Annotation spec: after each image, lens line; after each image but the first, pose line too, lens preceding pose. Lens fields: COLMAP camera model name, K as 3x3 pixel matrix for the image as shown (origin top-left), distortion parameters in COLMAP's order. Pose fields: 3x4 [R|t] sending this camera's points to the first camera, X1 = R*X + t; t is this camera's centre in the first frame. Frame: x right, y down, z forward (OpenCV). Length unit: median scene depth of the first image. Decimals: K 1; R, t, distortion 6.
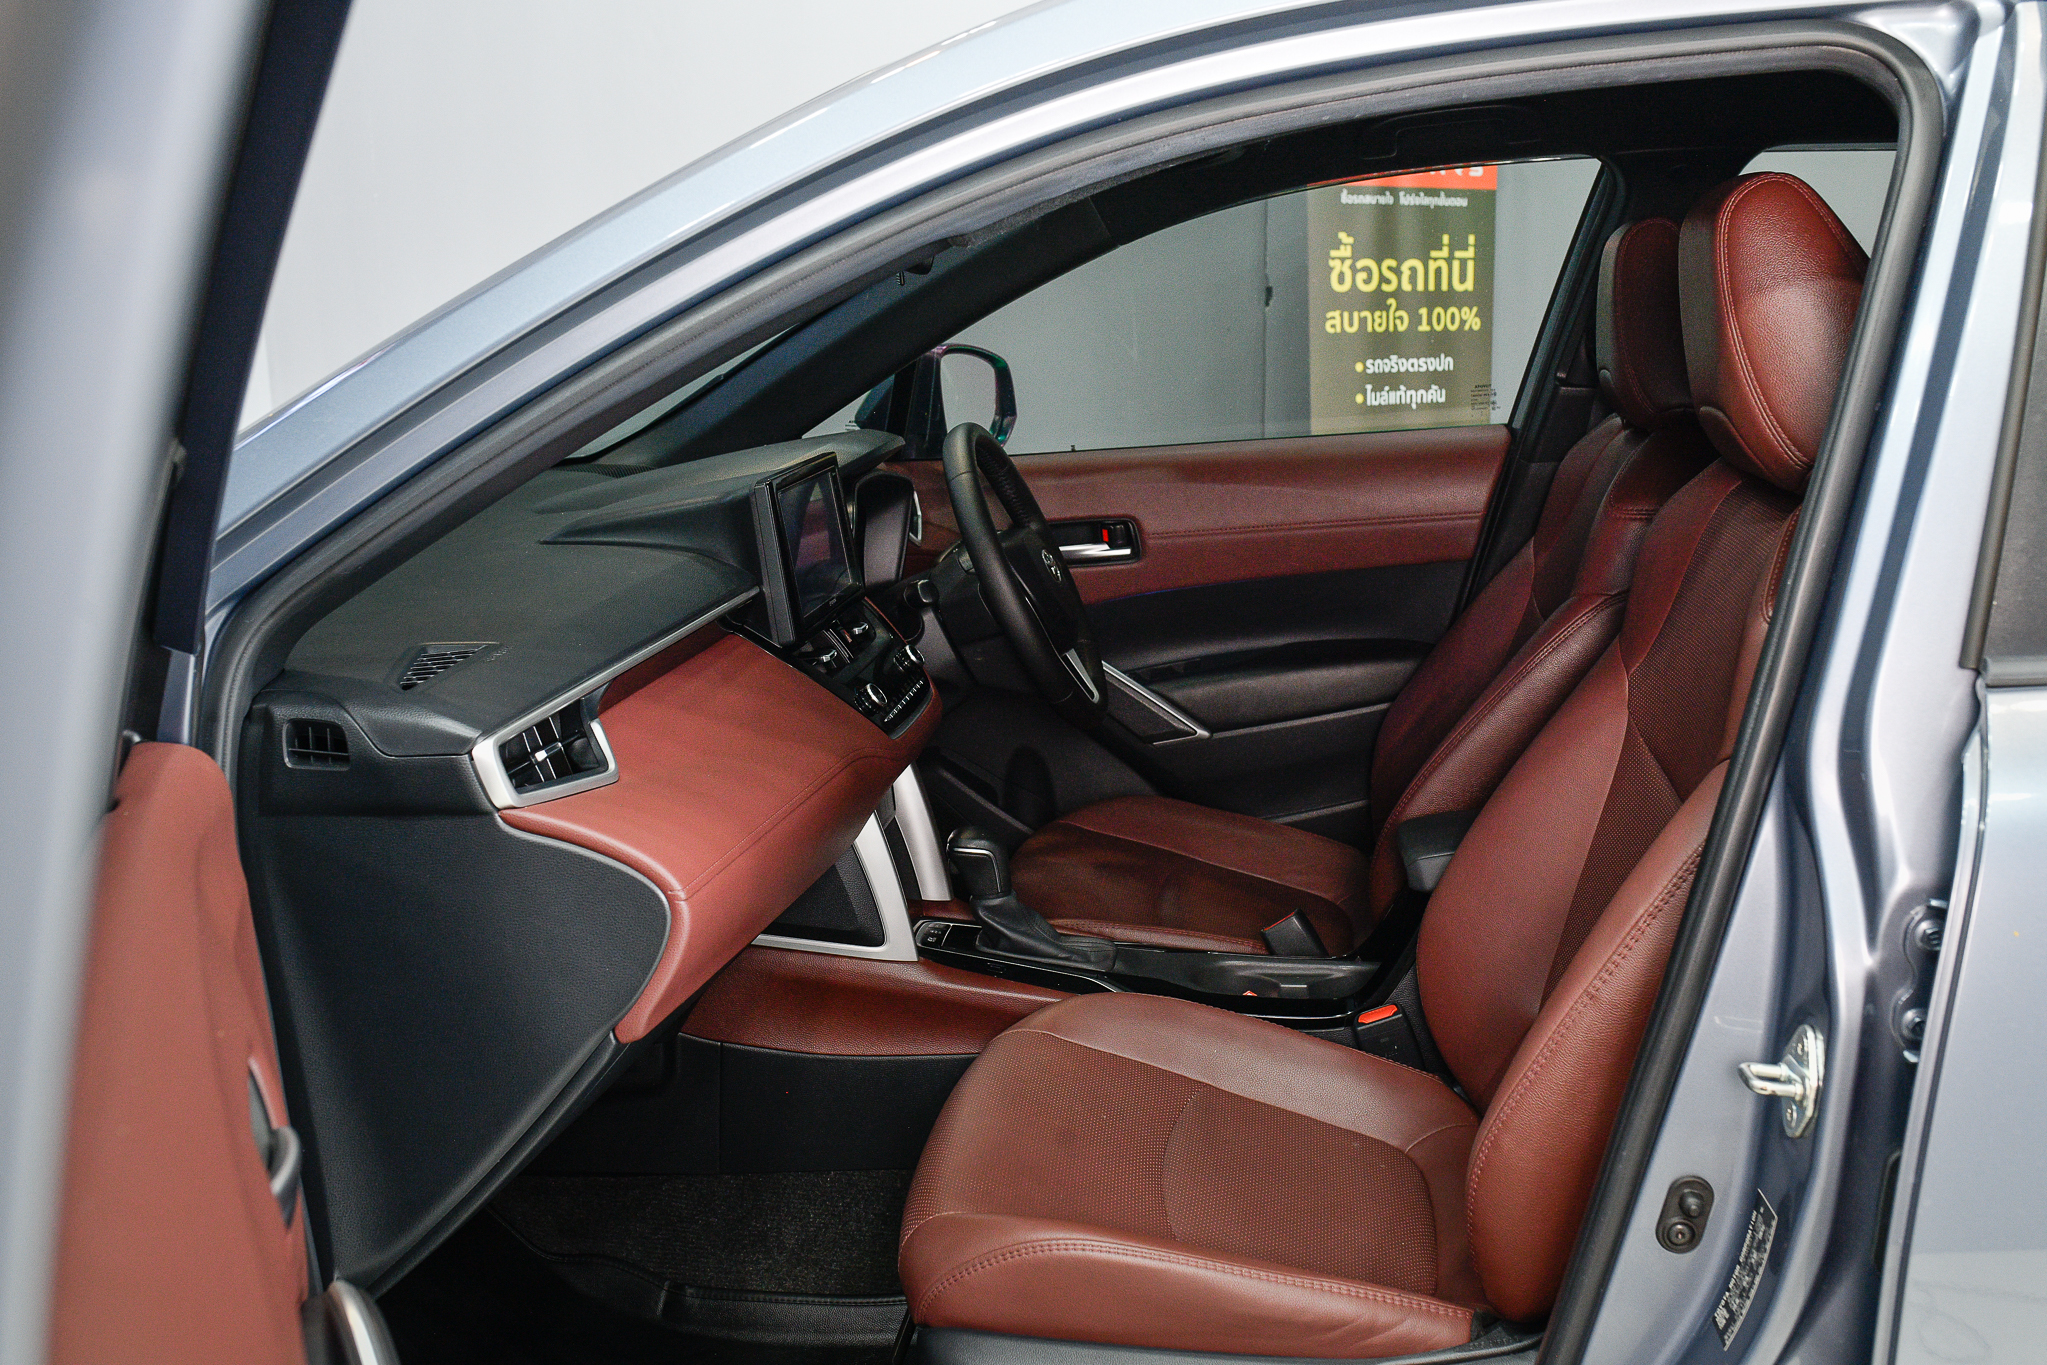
lens RADIAL K [[2155.8, 0, 1015.2], [0, 2155.8, 727.2], [0, 0, 1]] dist [-0.000307, -0.020739]
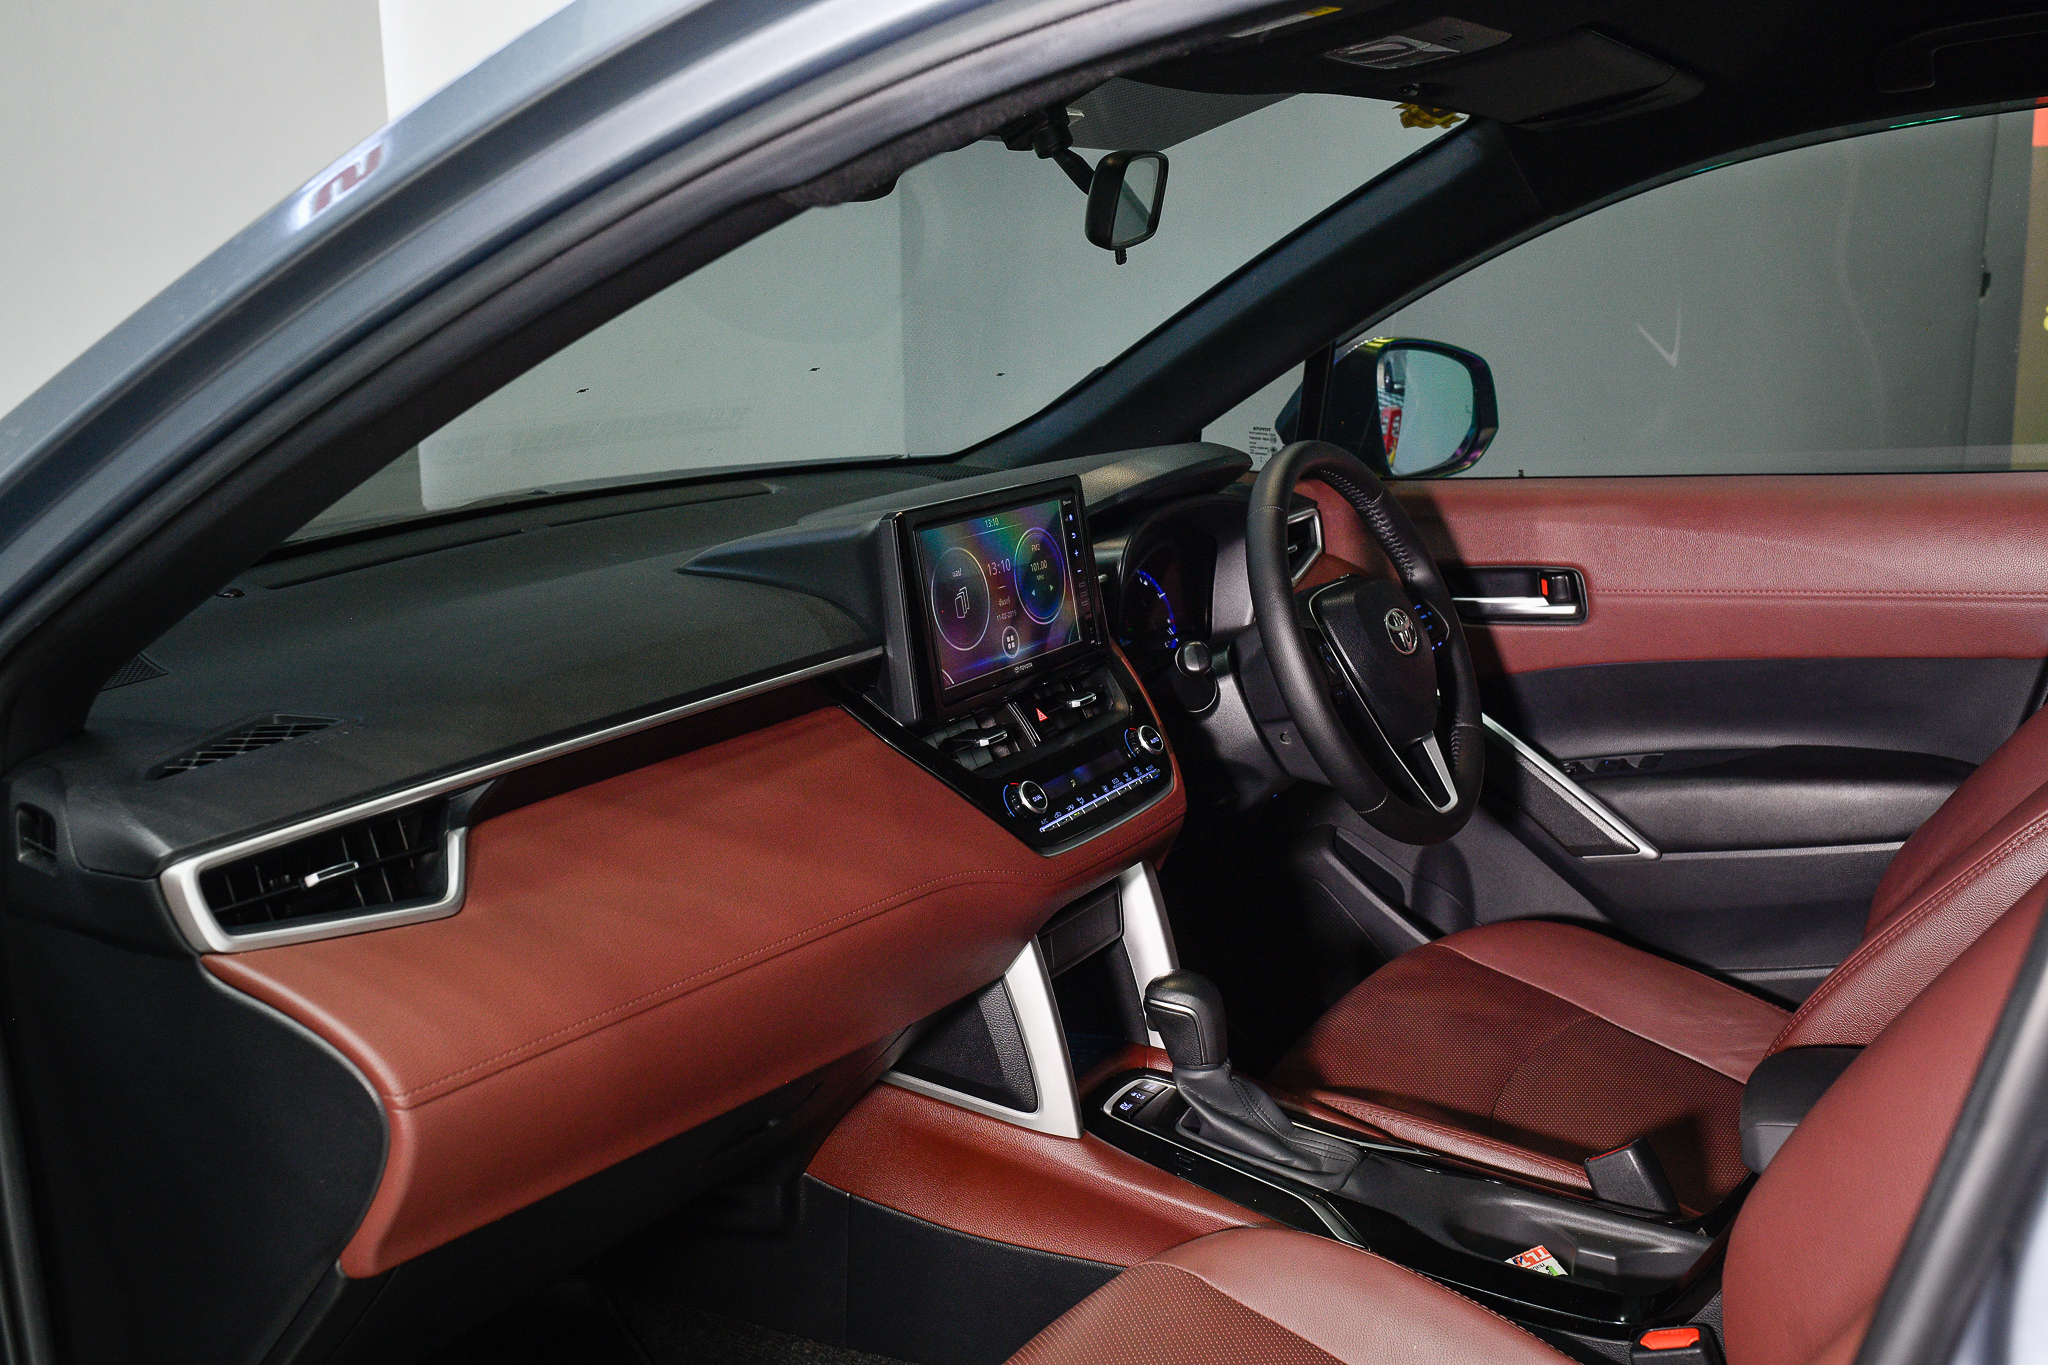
lens RADIAL K [[2017.3, 0, 1024.5], [0, 2017.3, 702.2], [0, 0, 1]] dist [-0.116733, 0.302485]
pose [[0.912782, 0.091114, -0.398155, 0.166515], [-0.086475, 0.995813, 0.029635, -0.053562], [0.399188, 0.007380, 0.916840, 0.261375]]
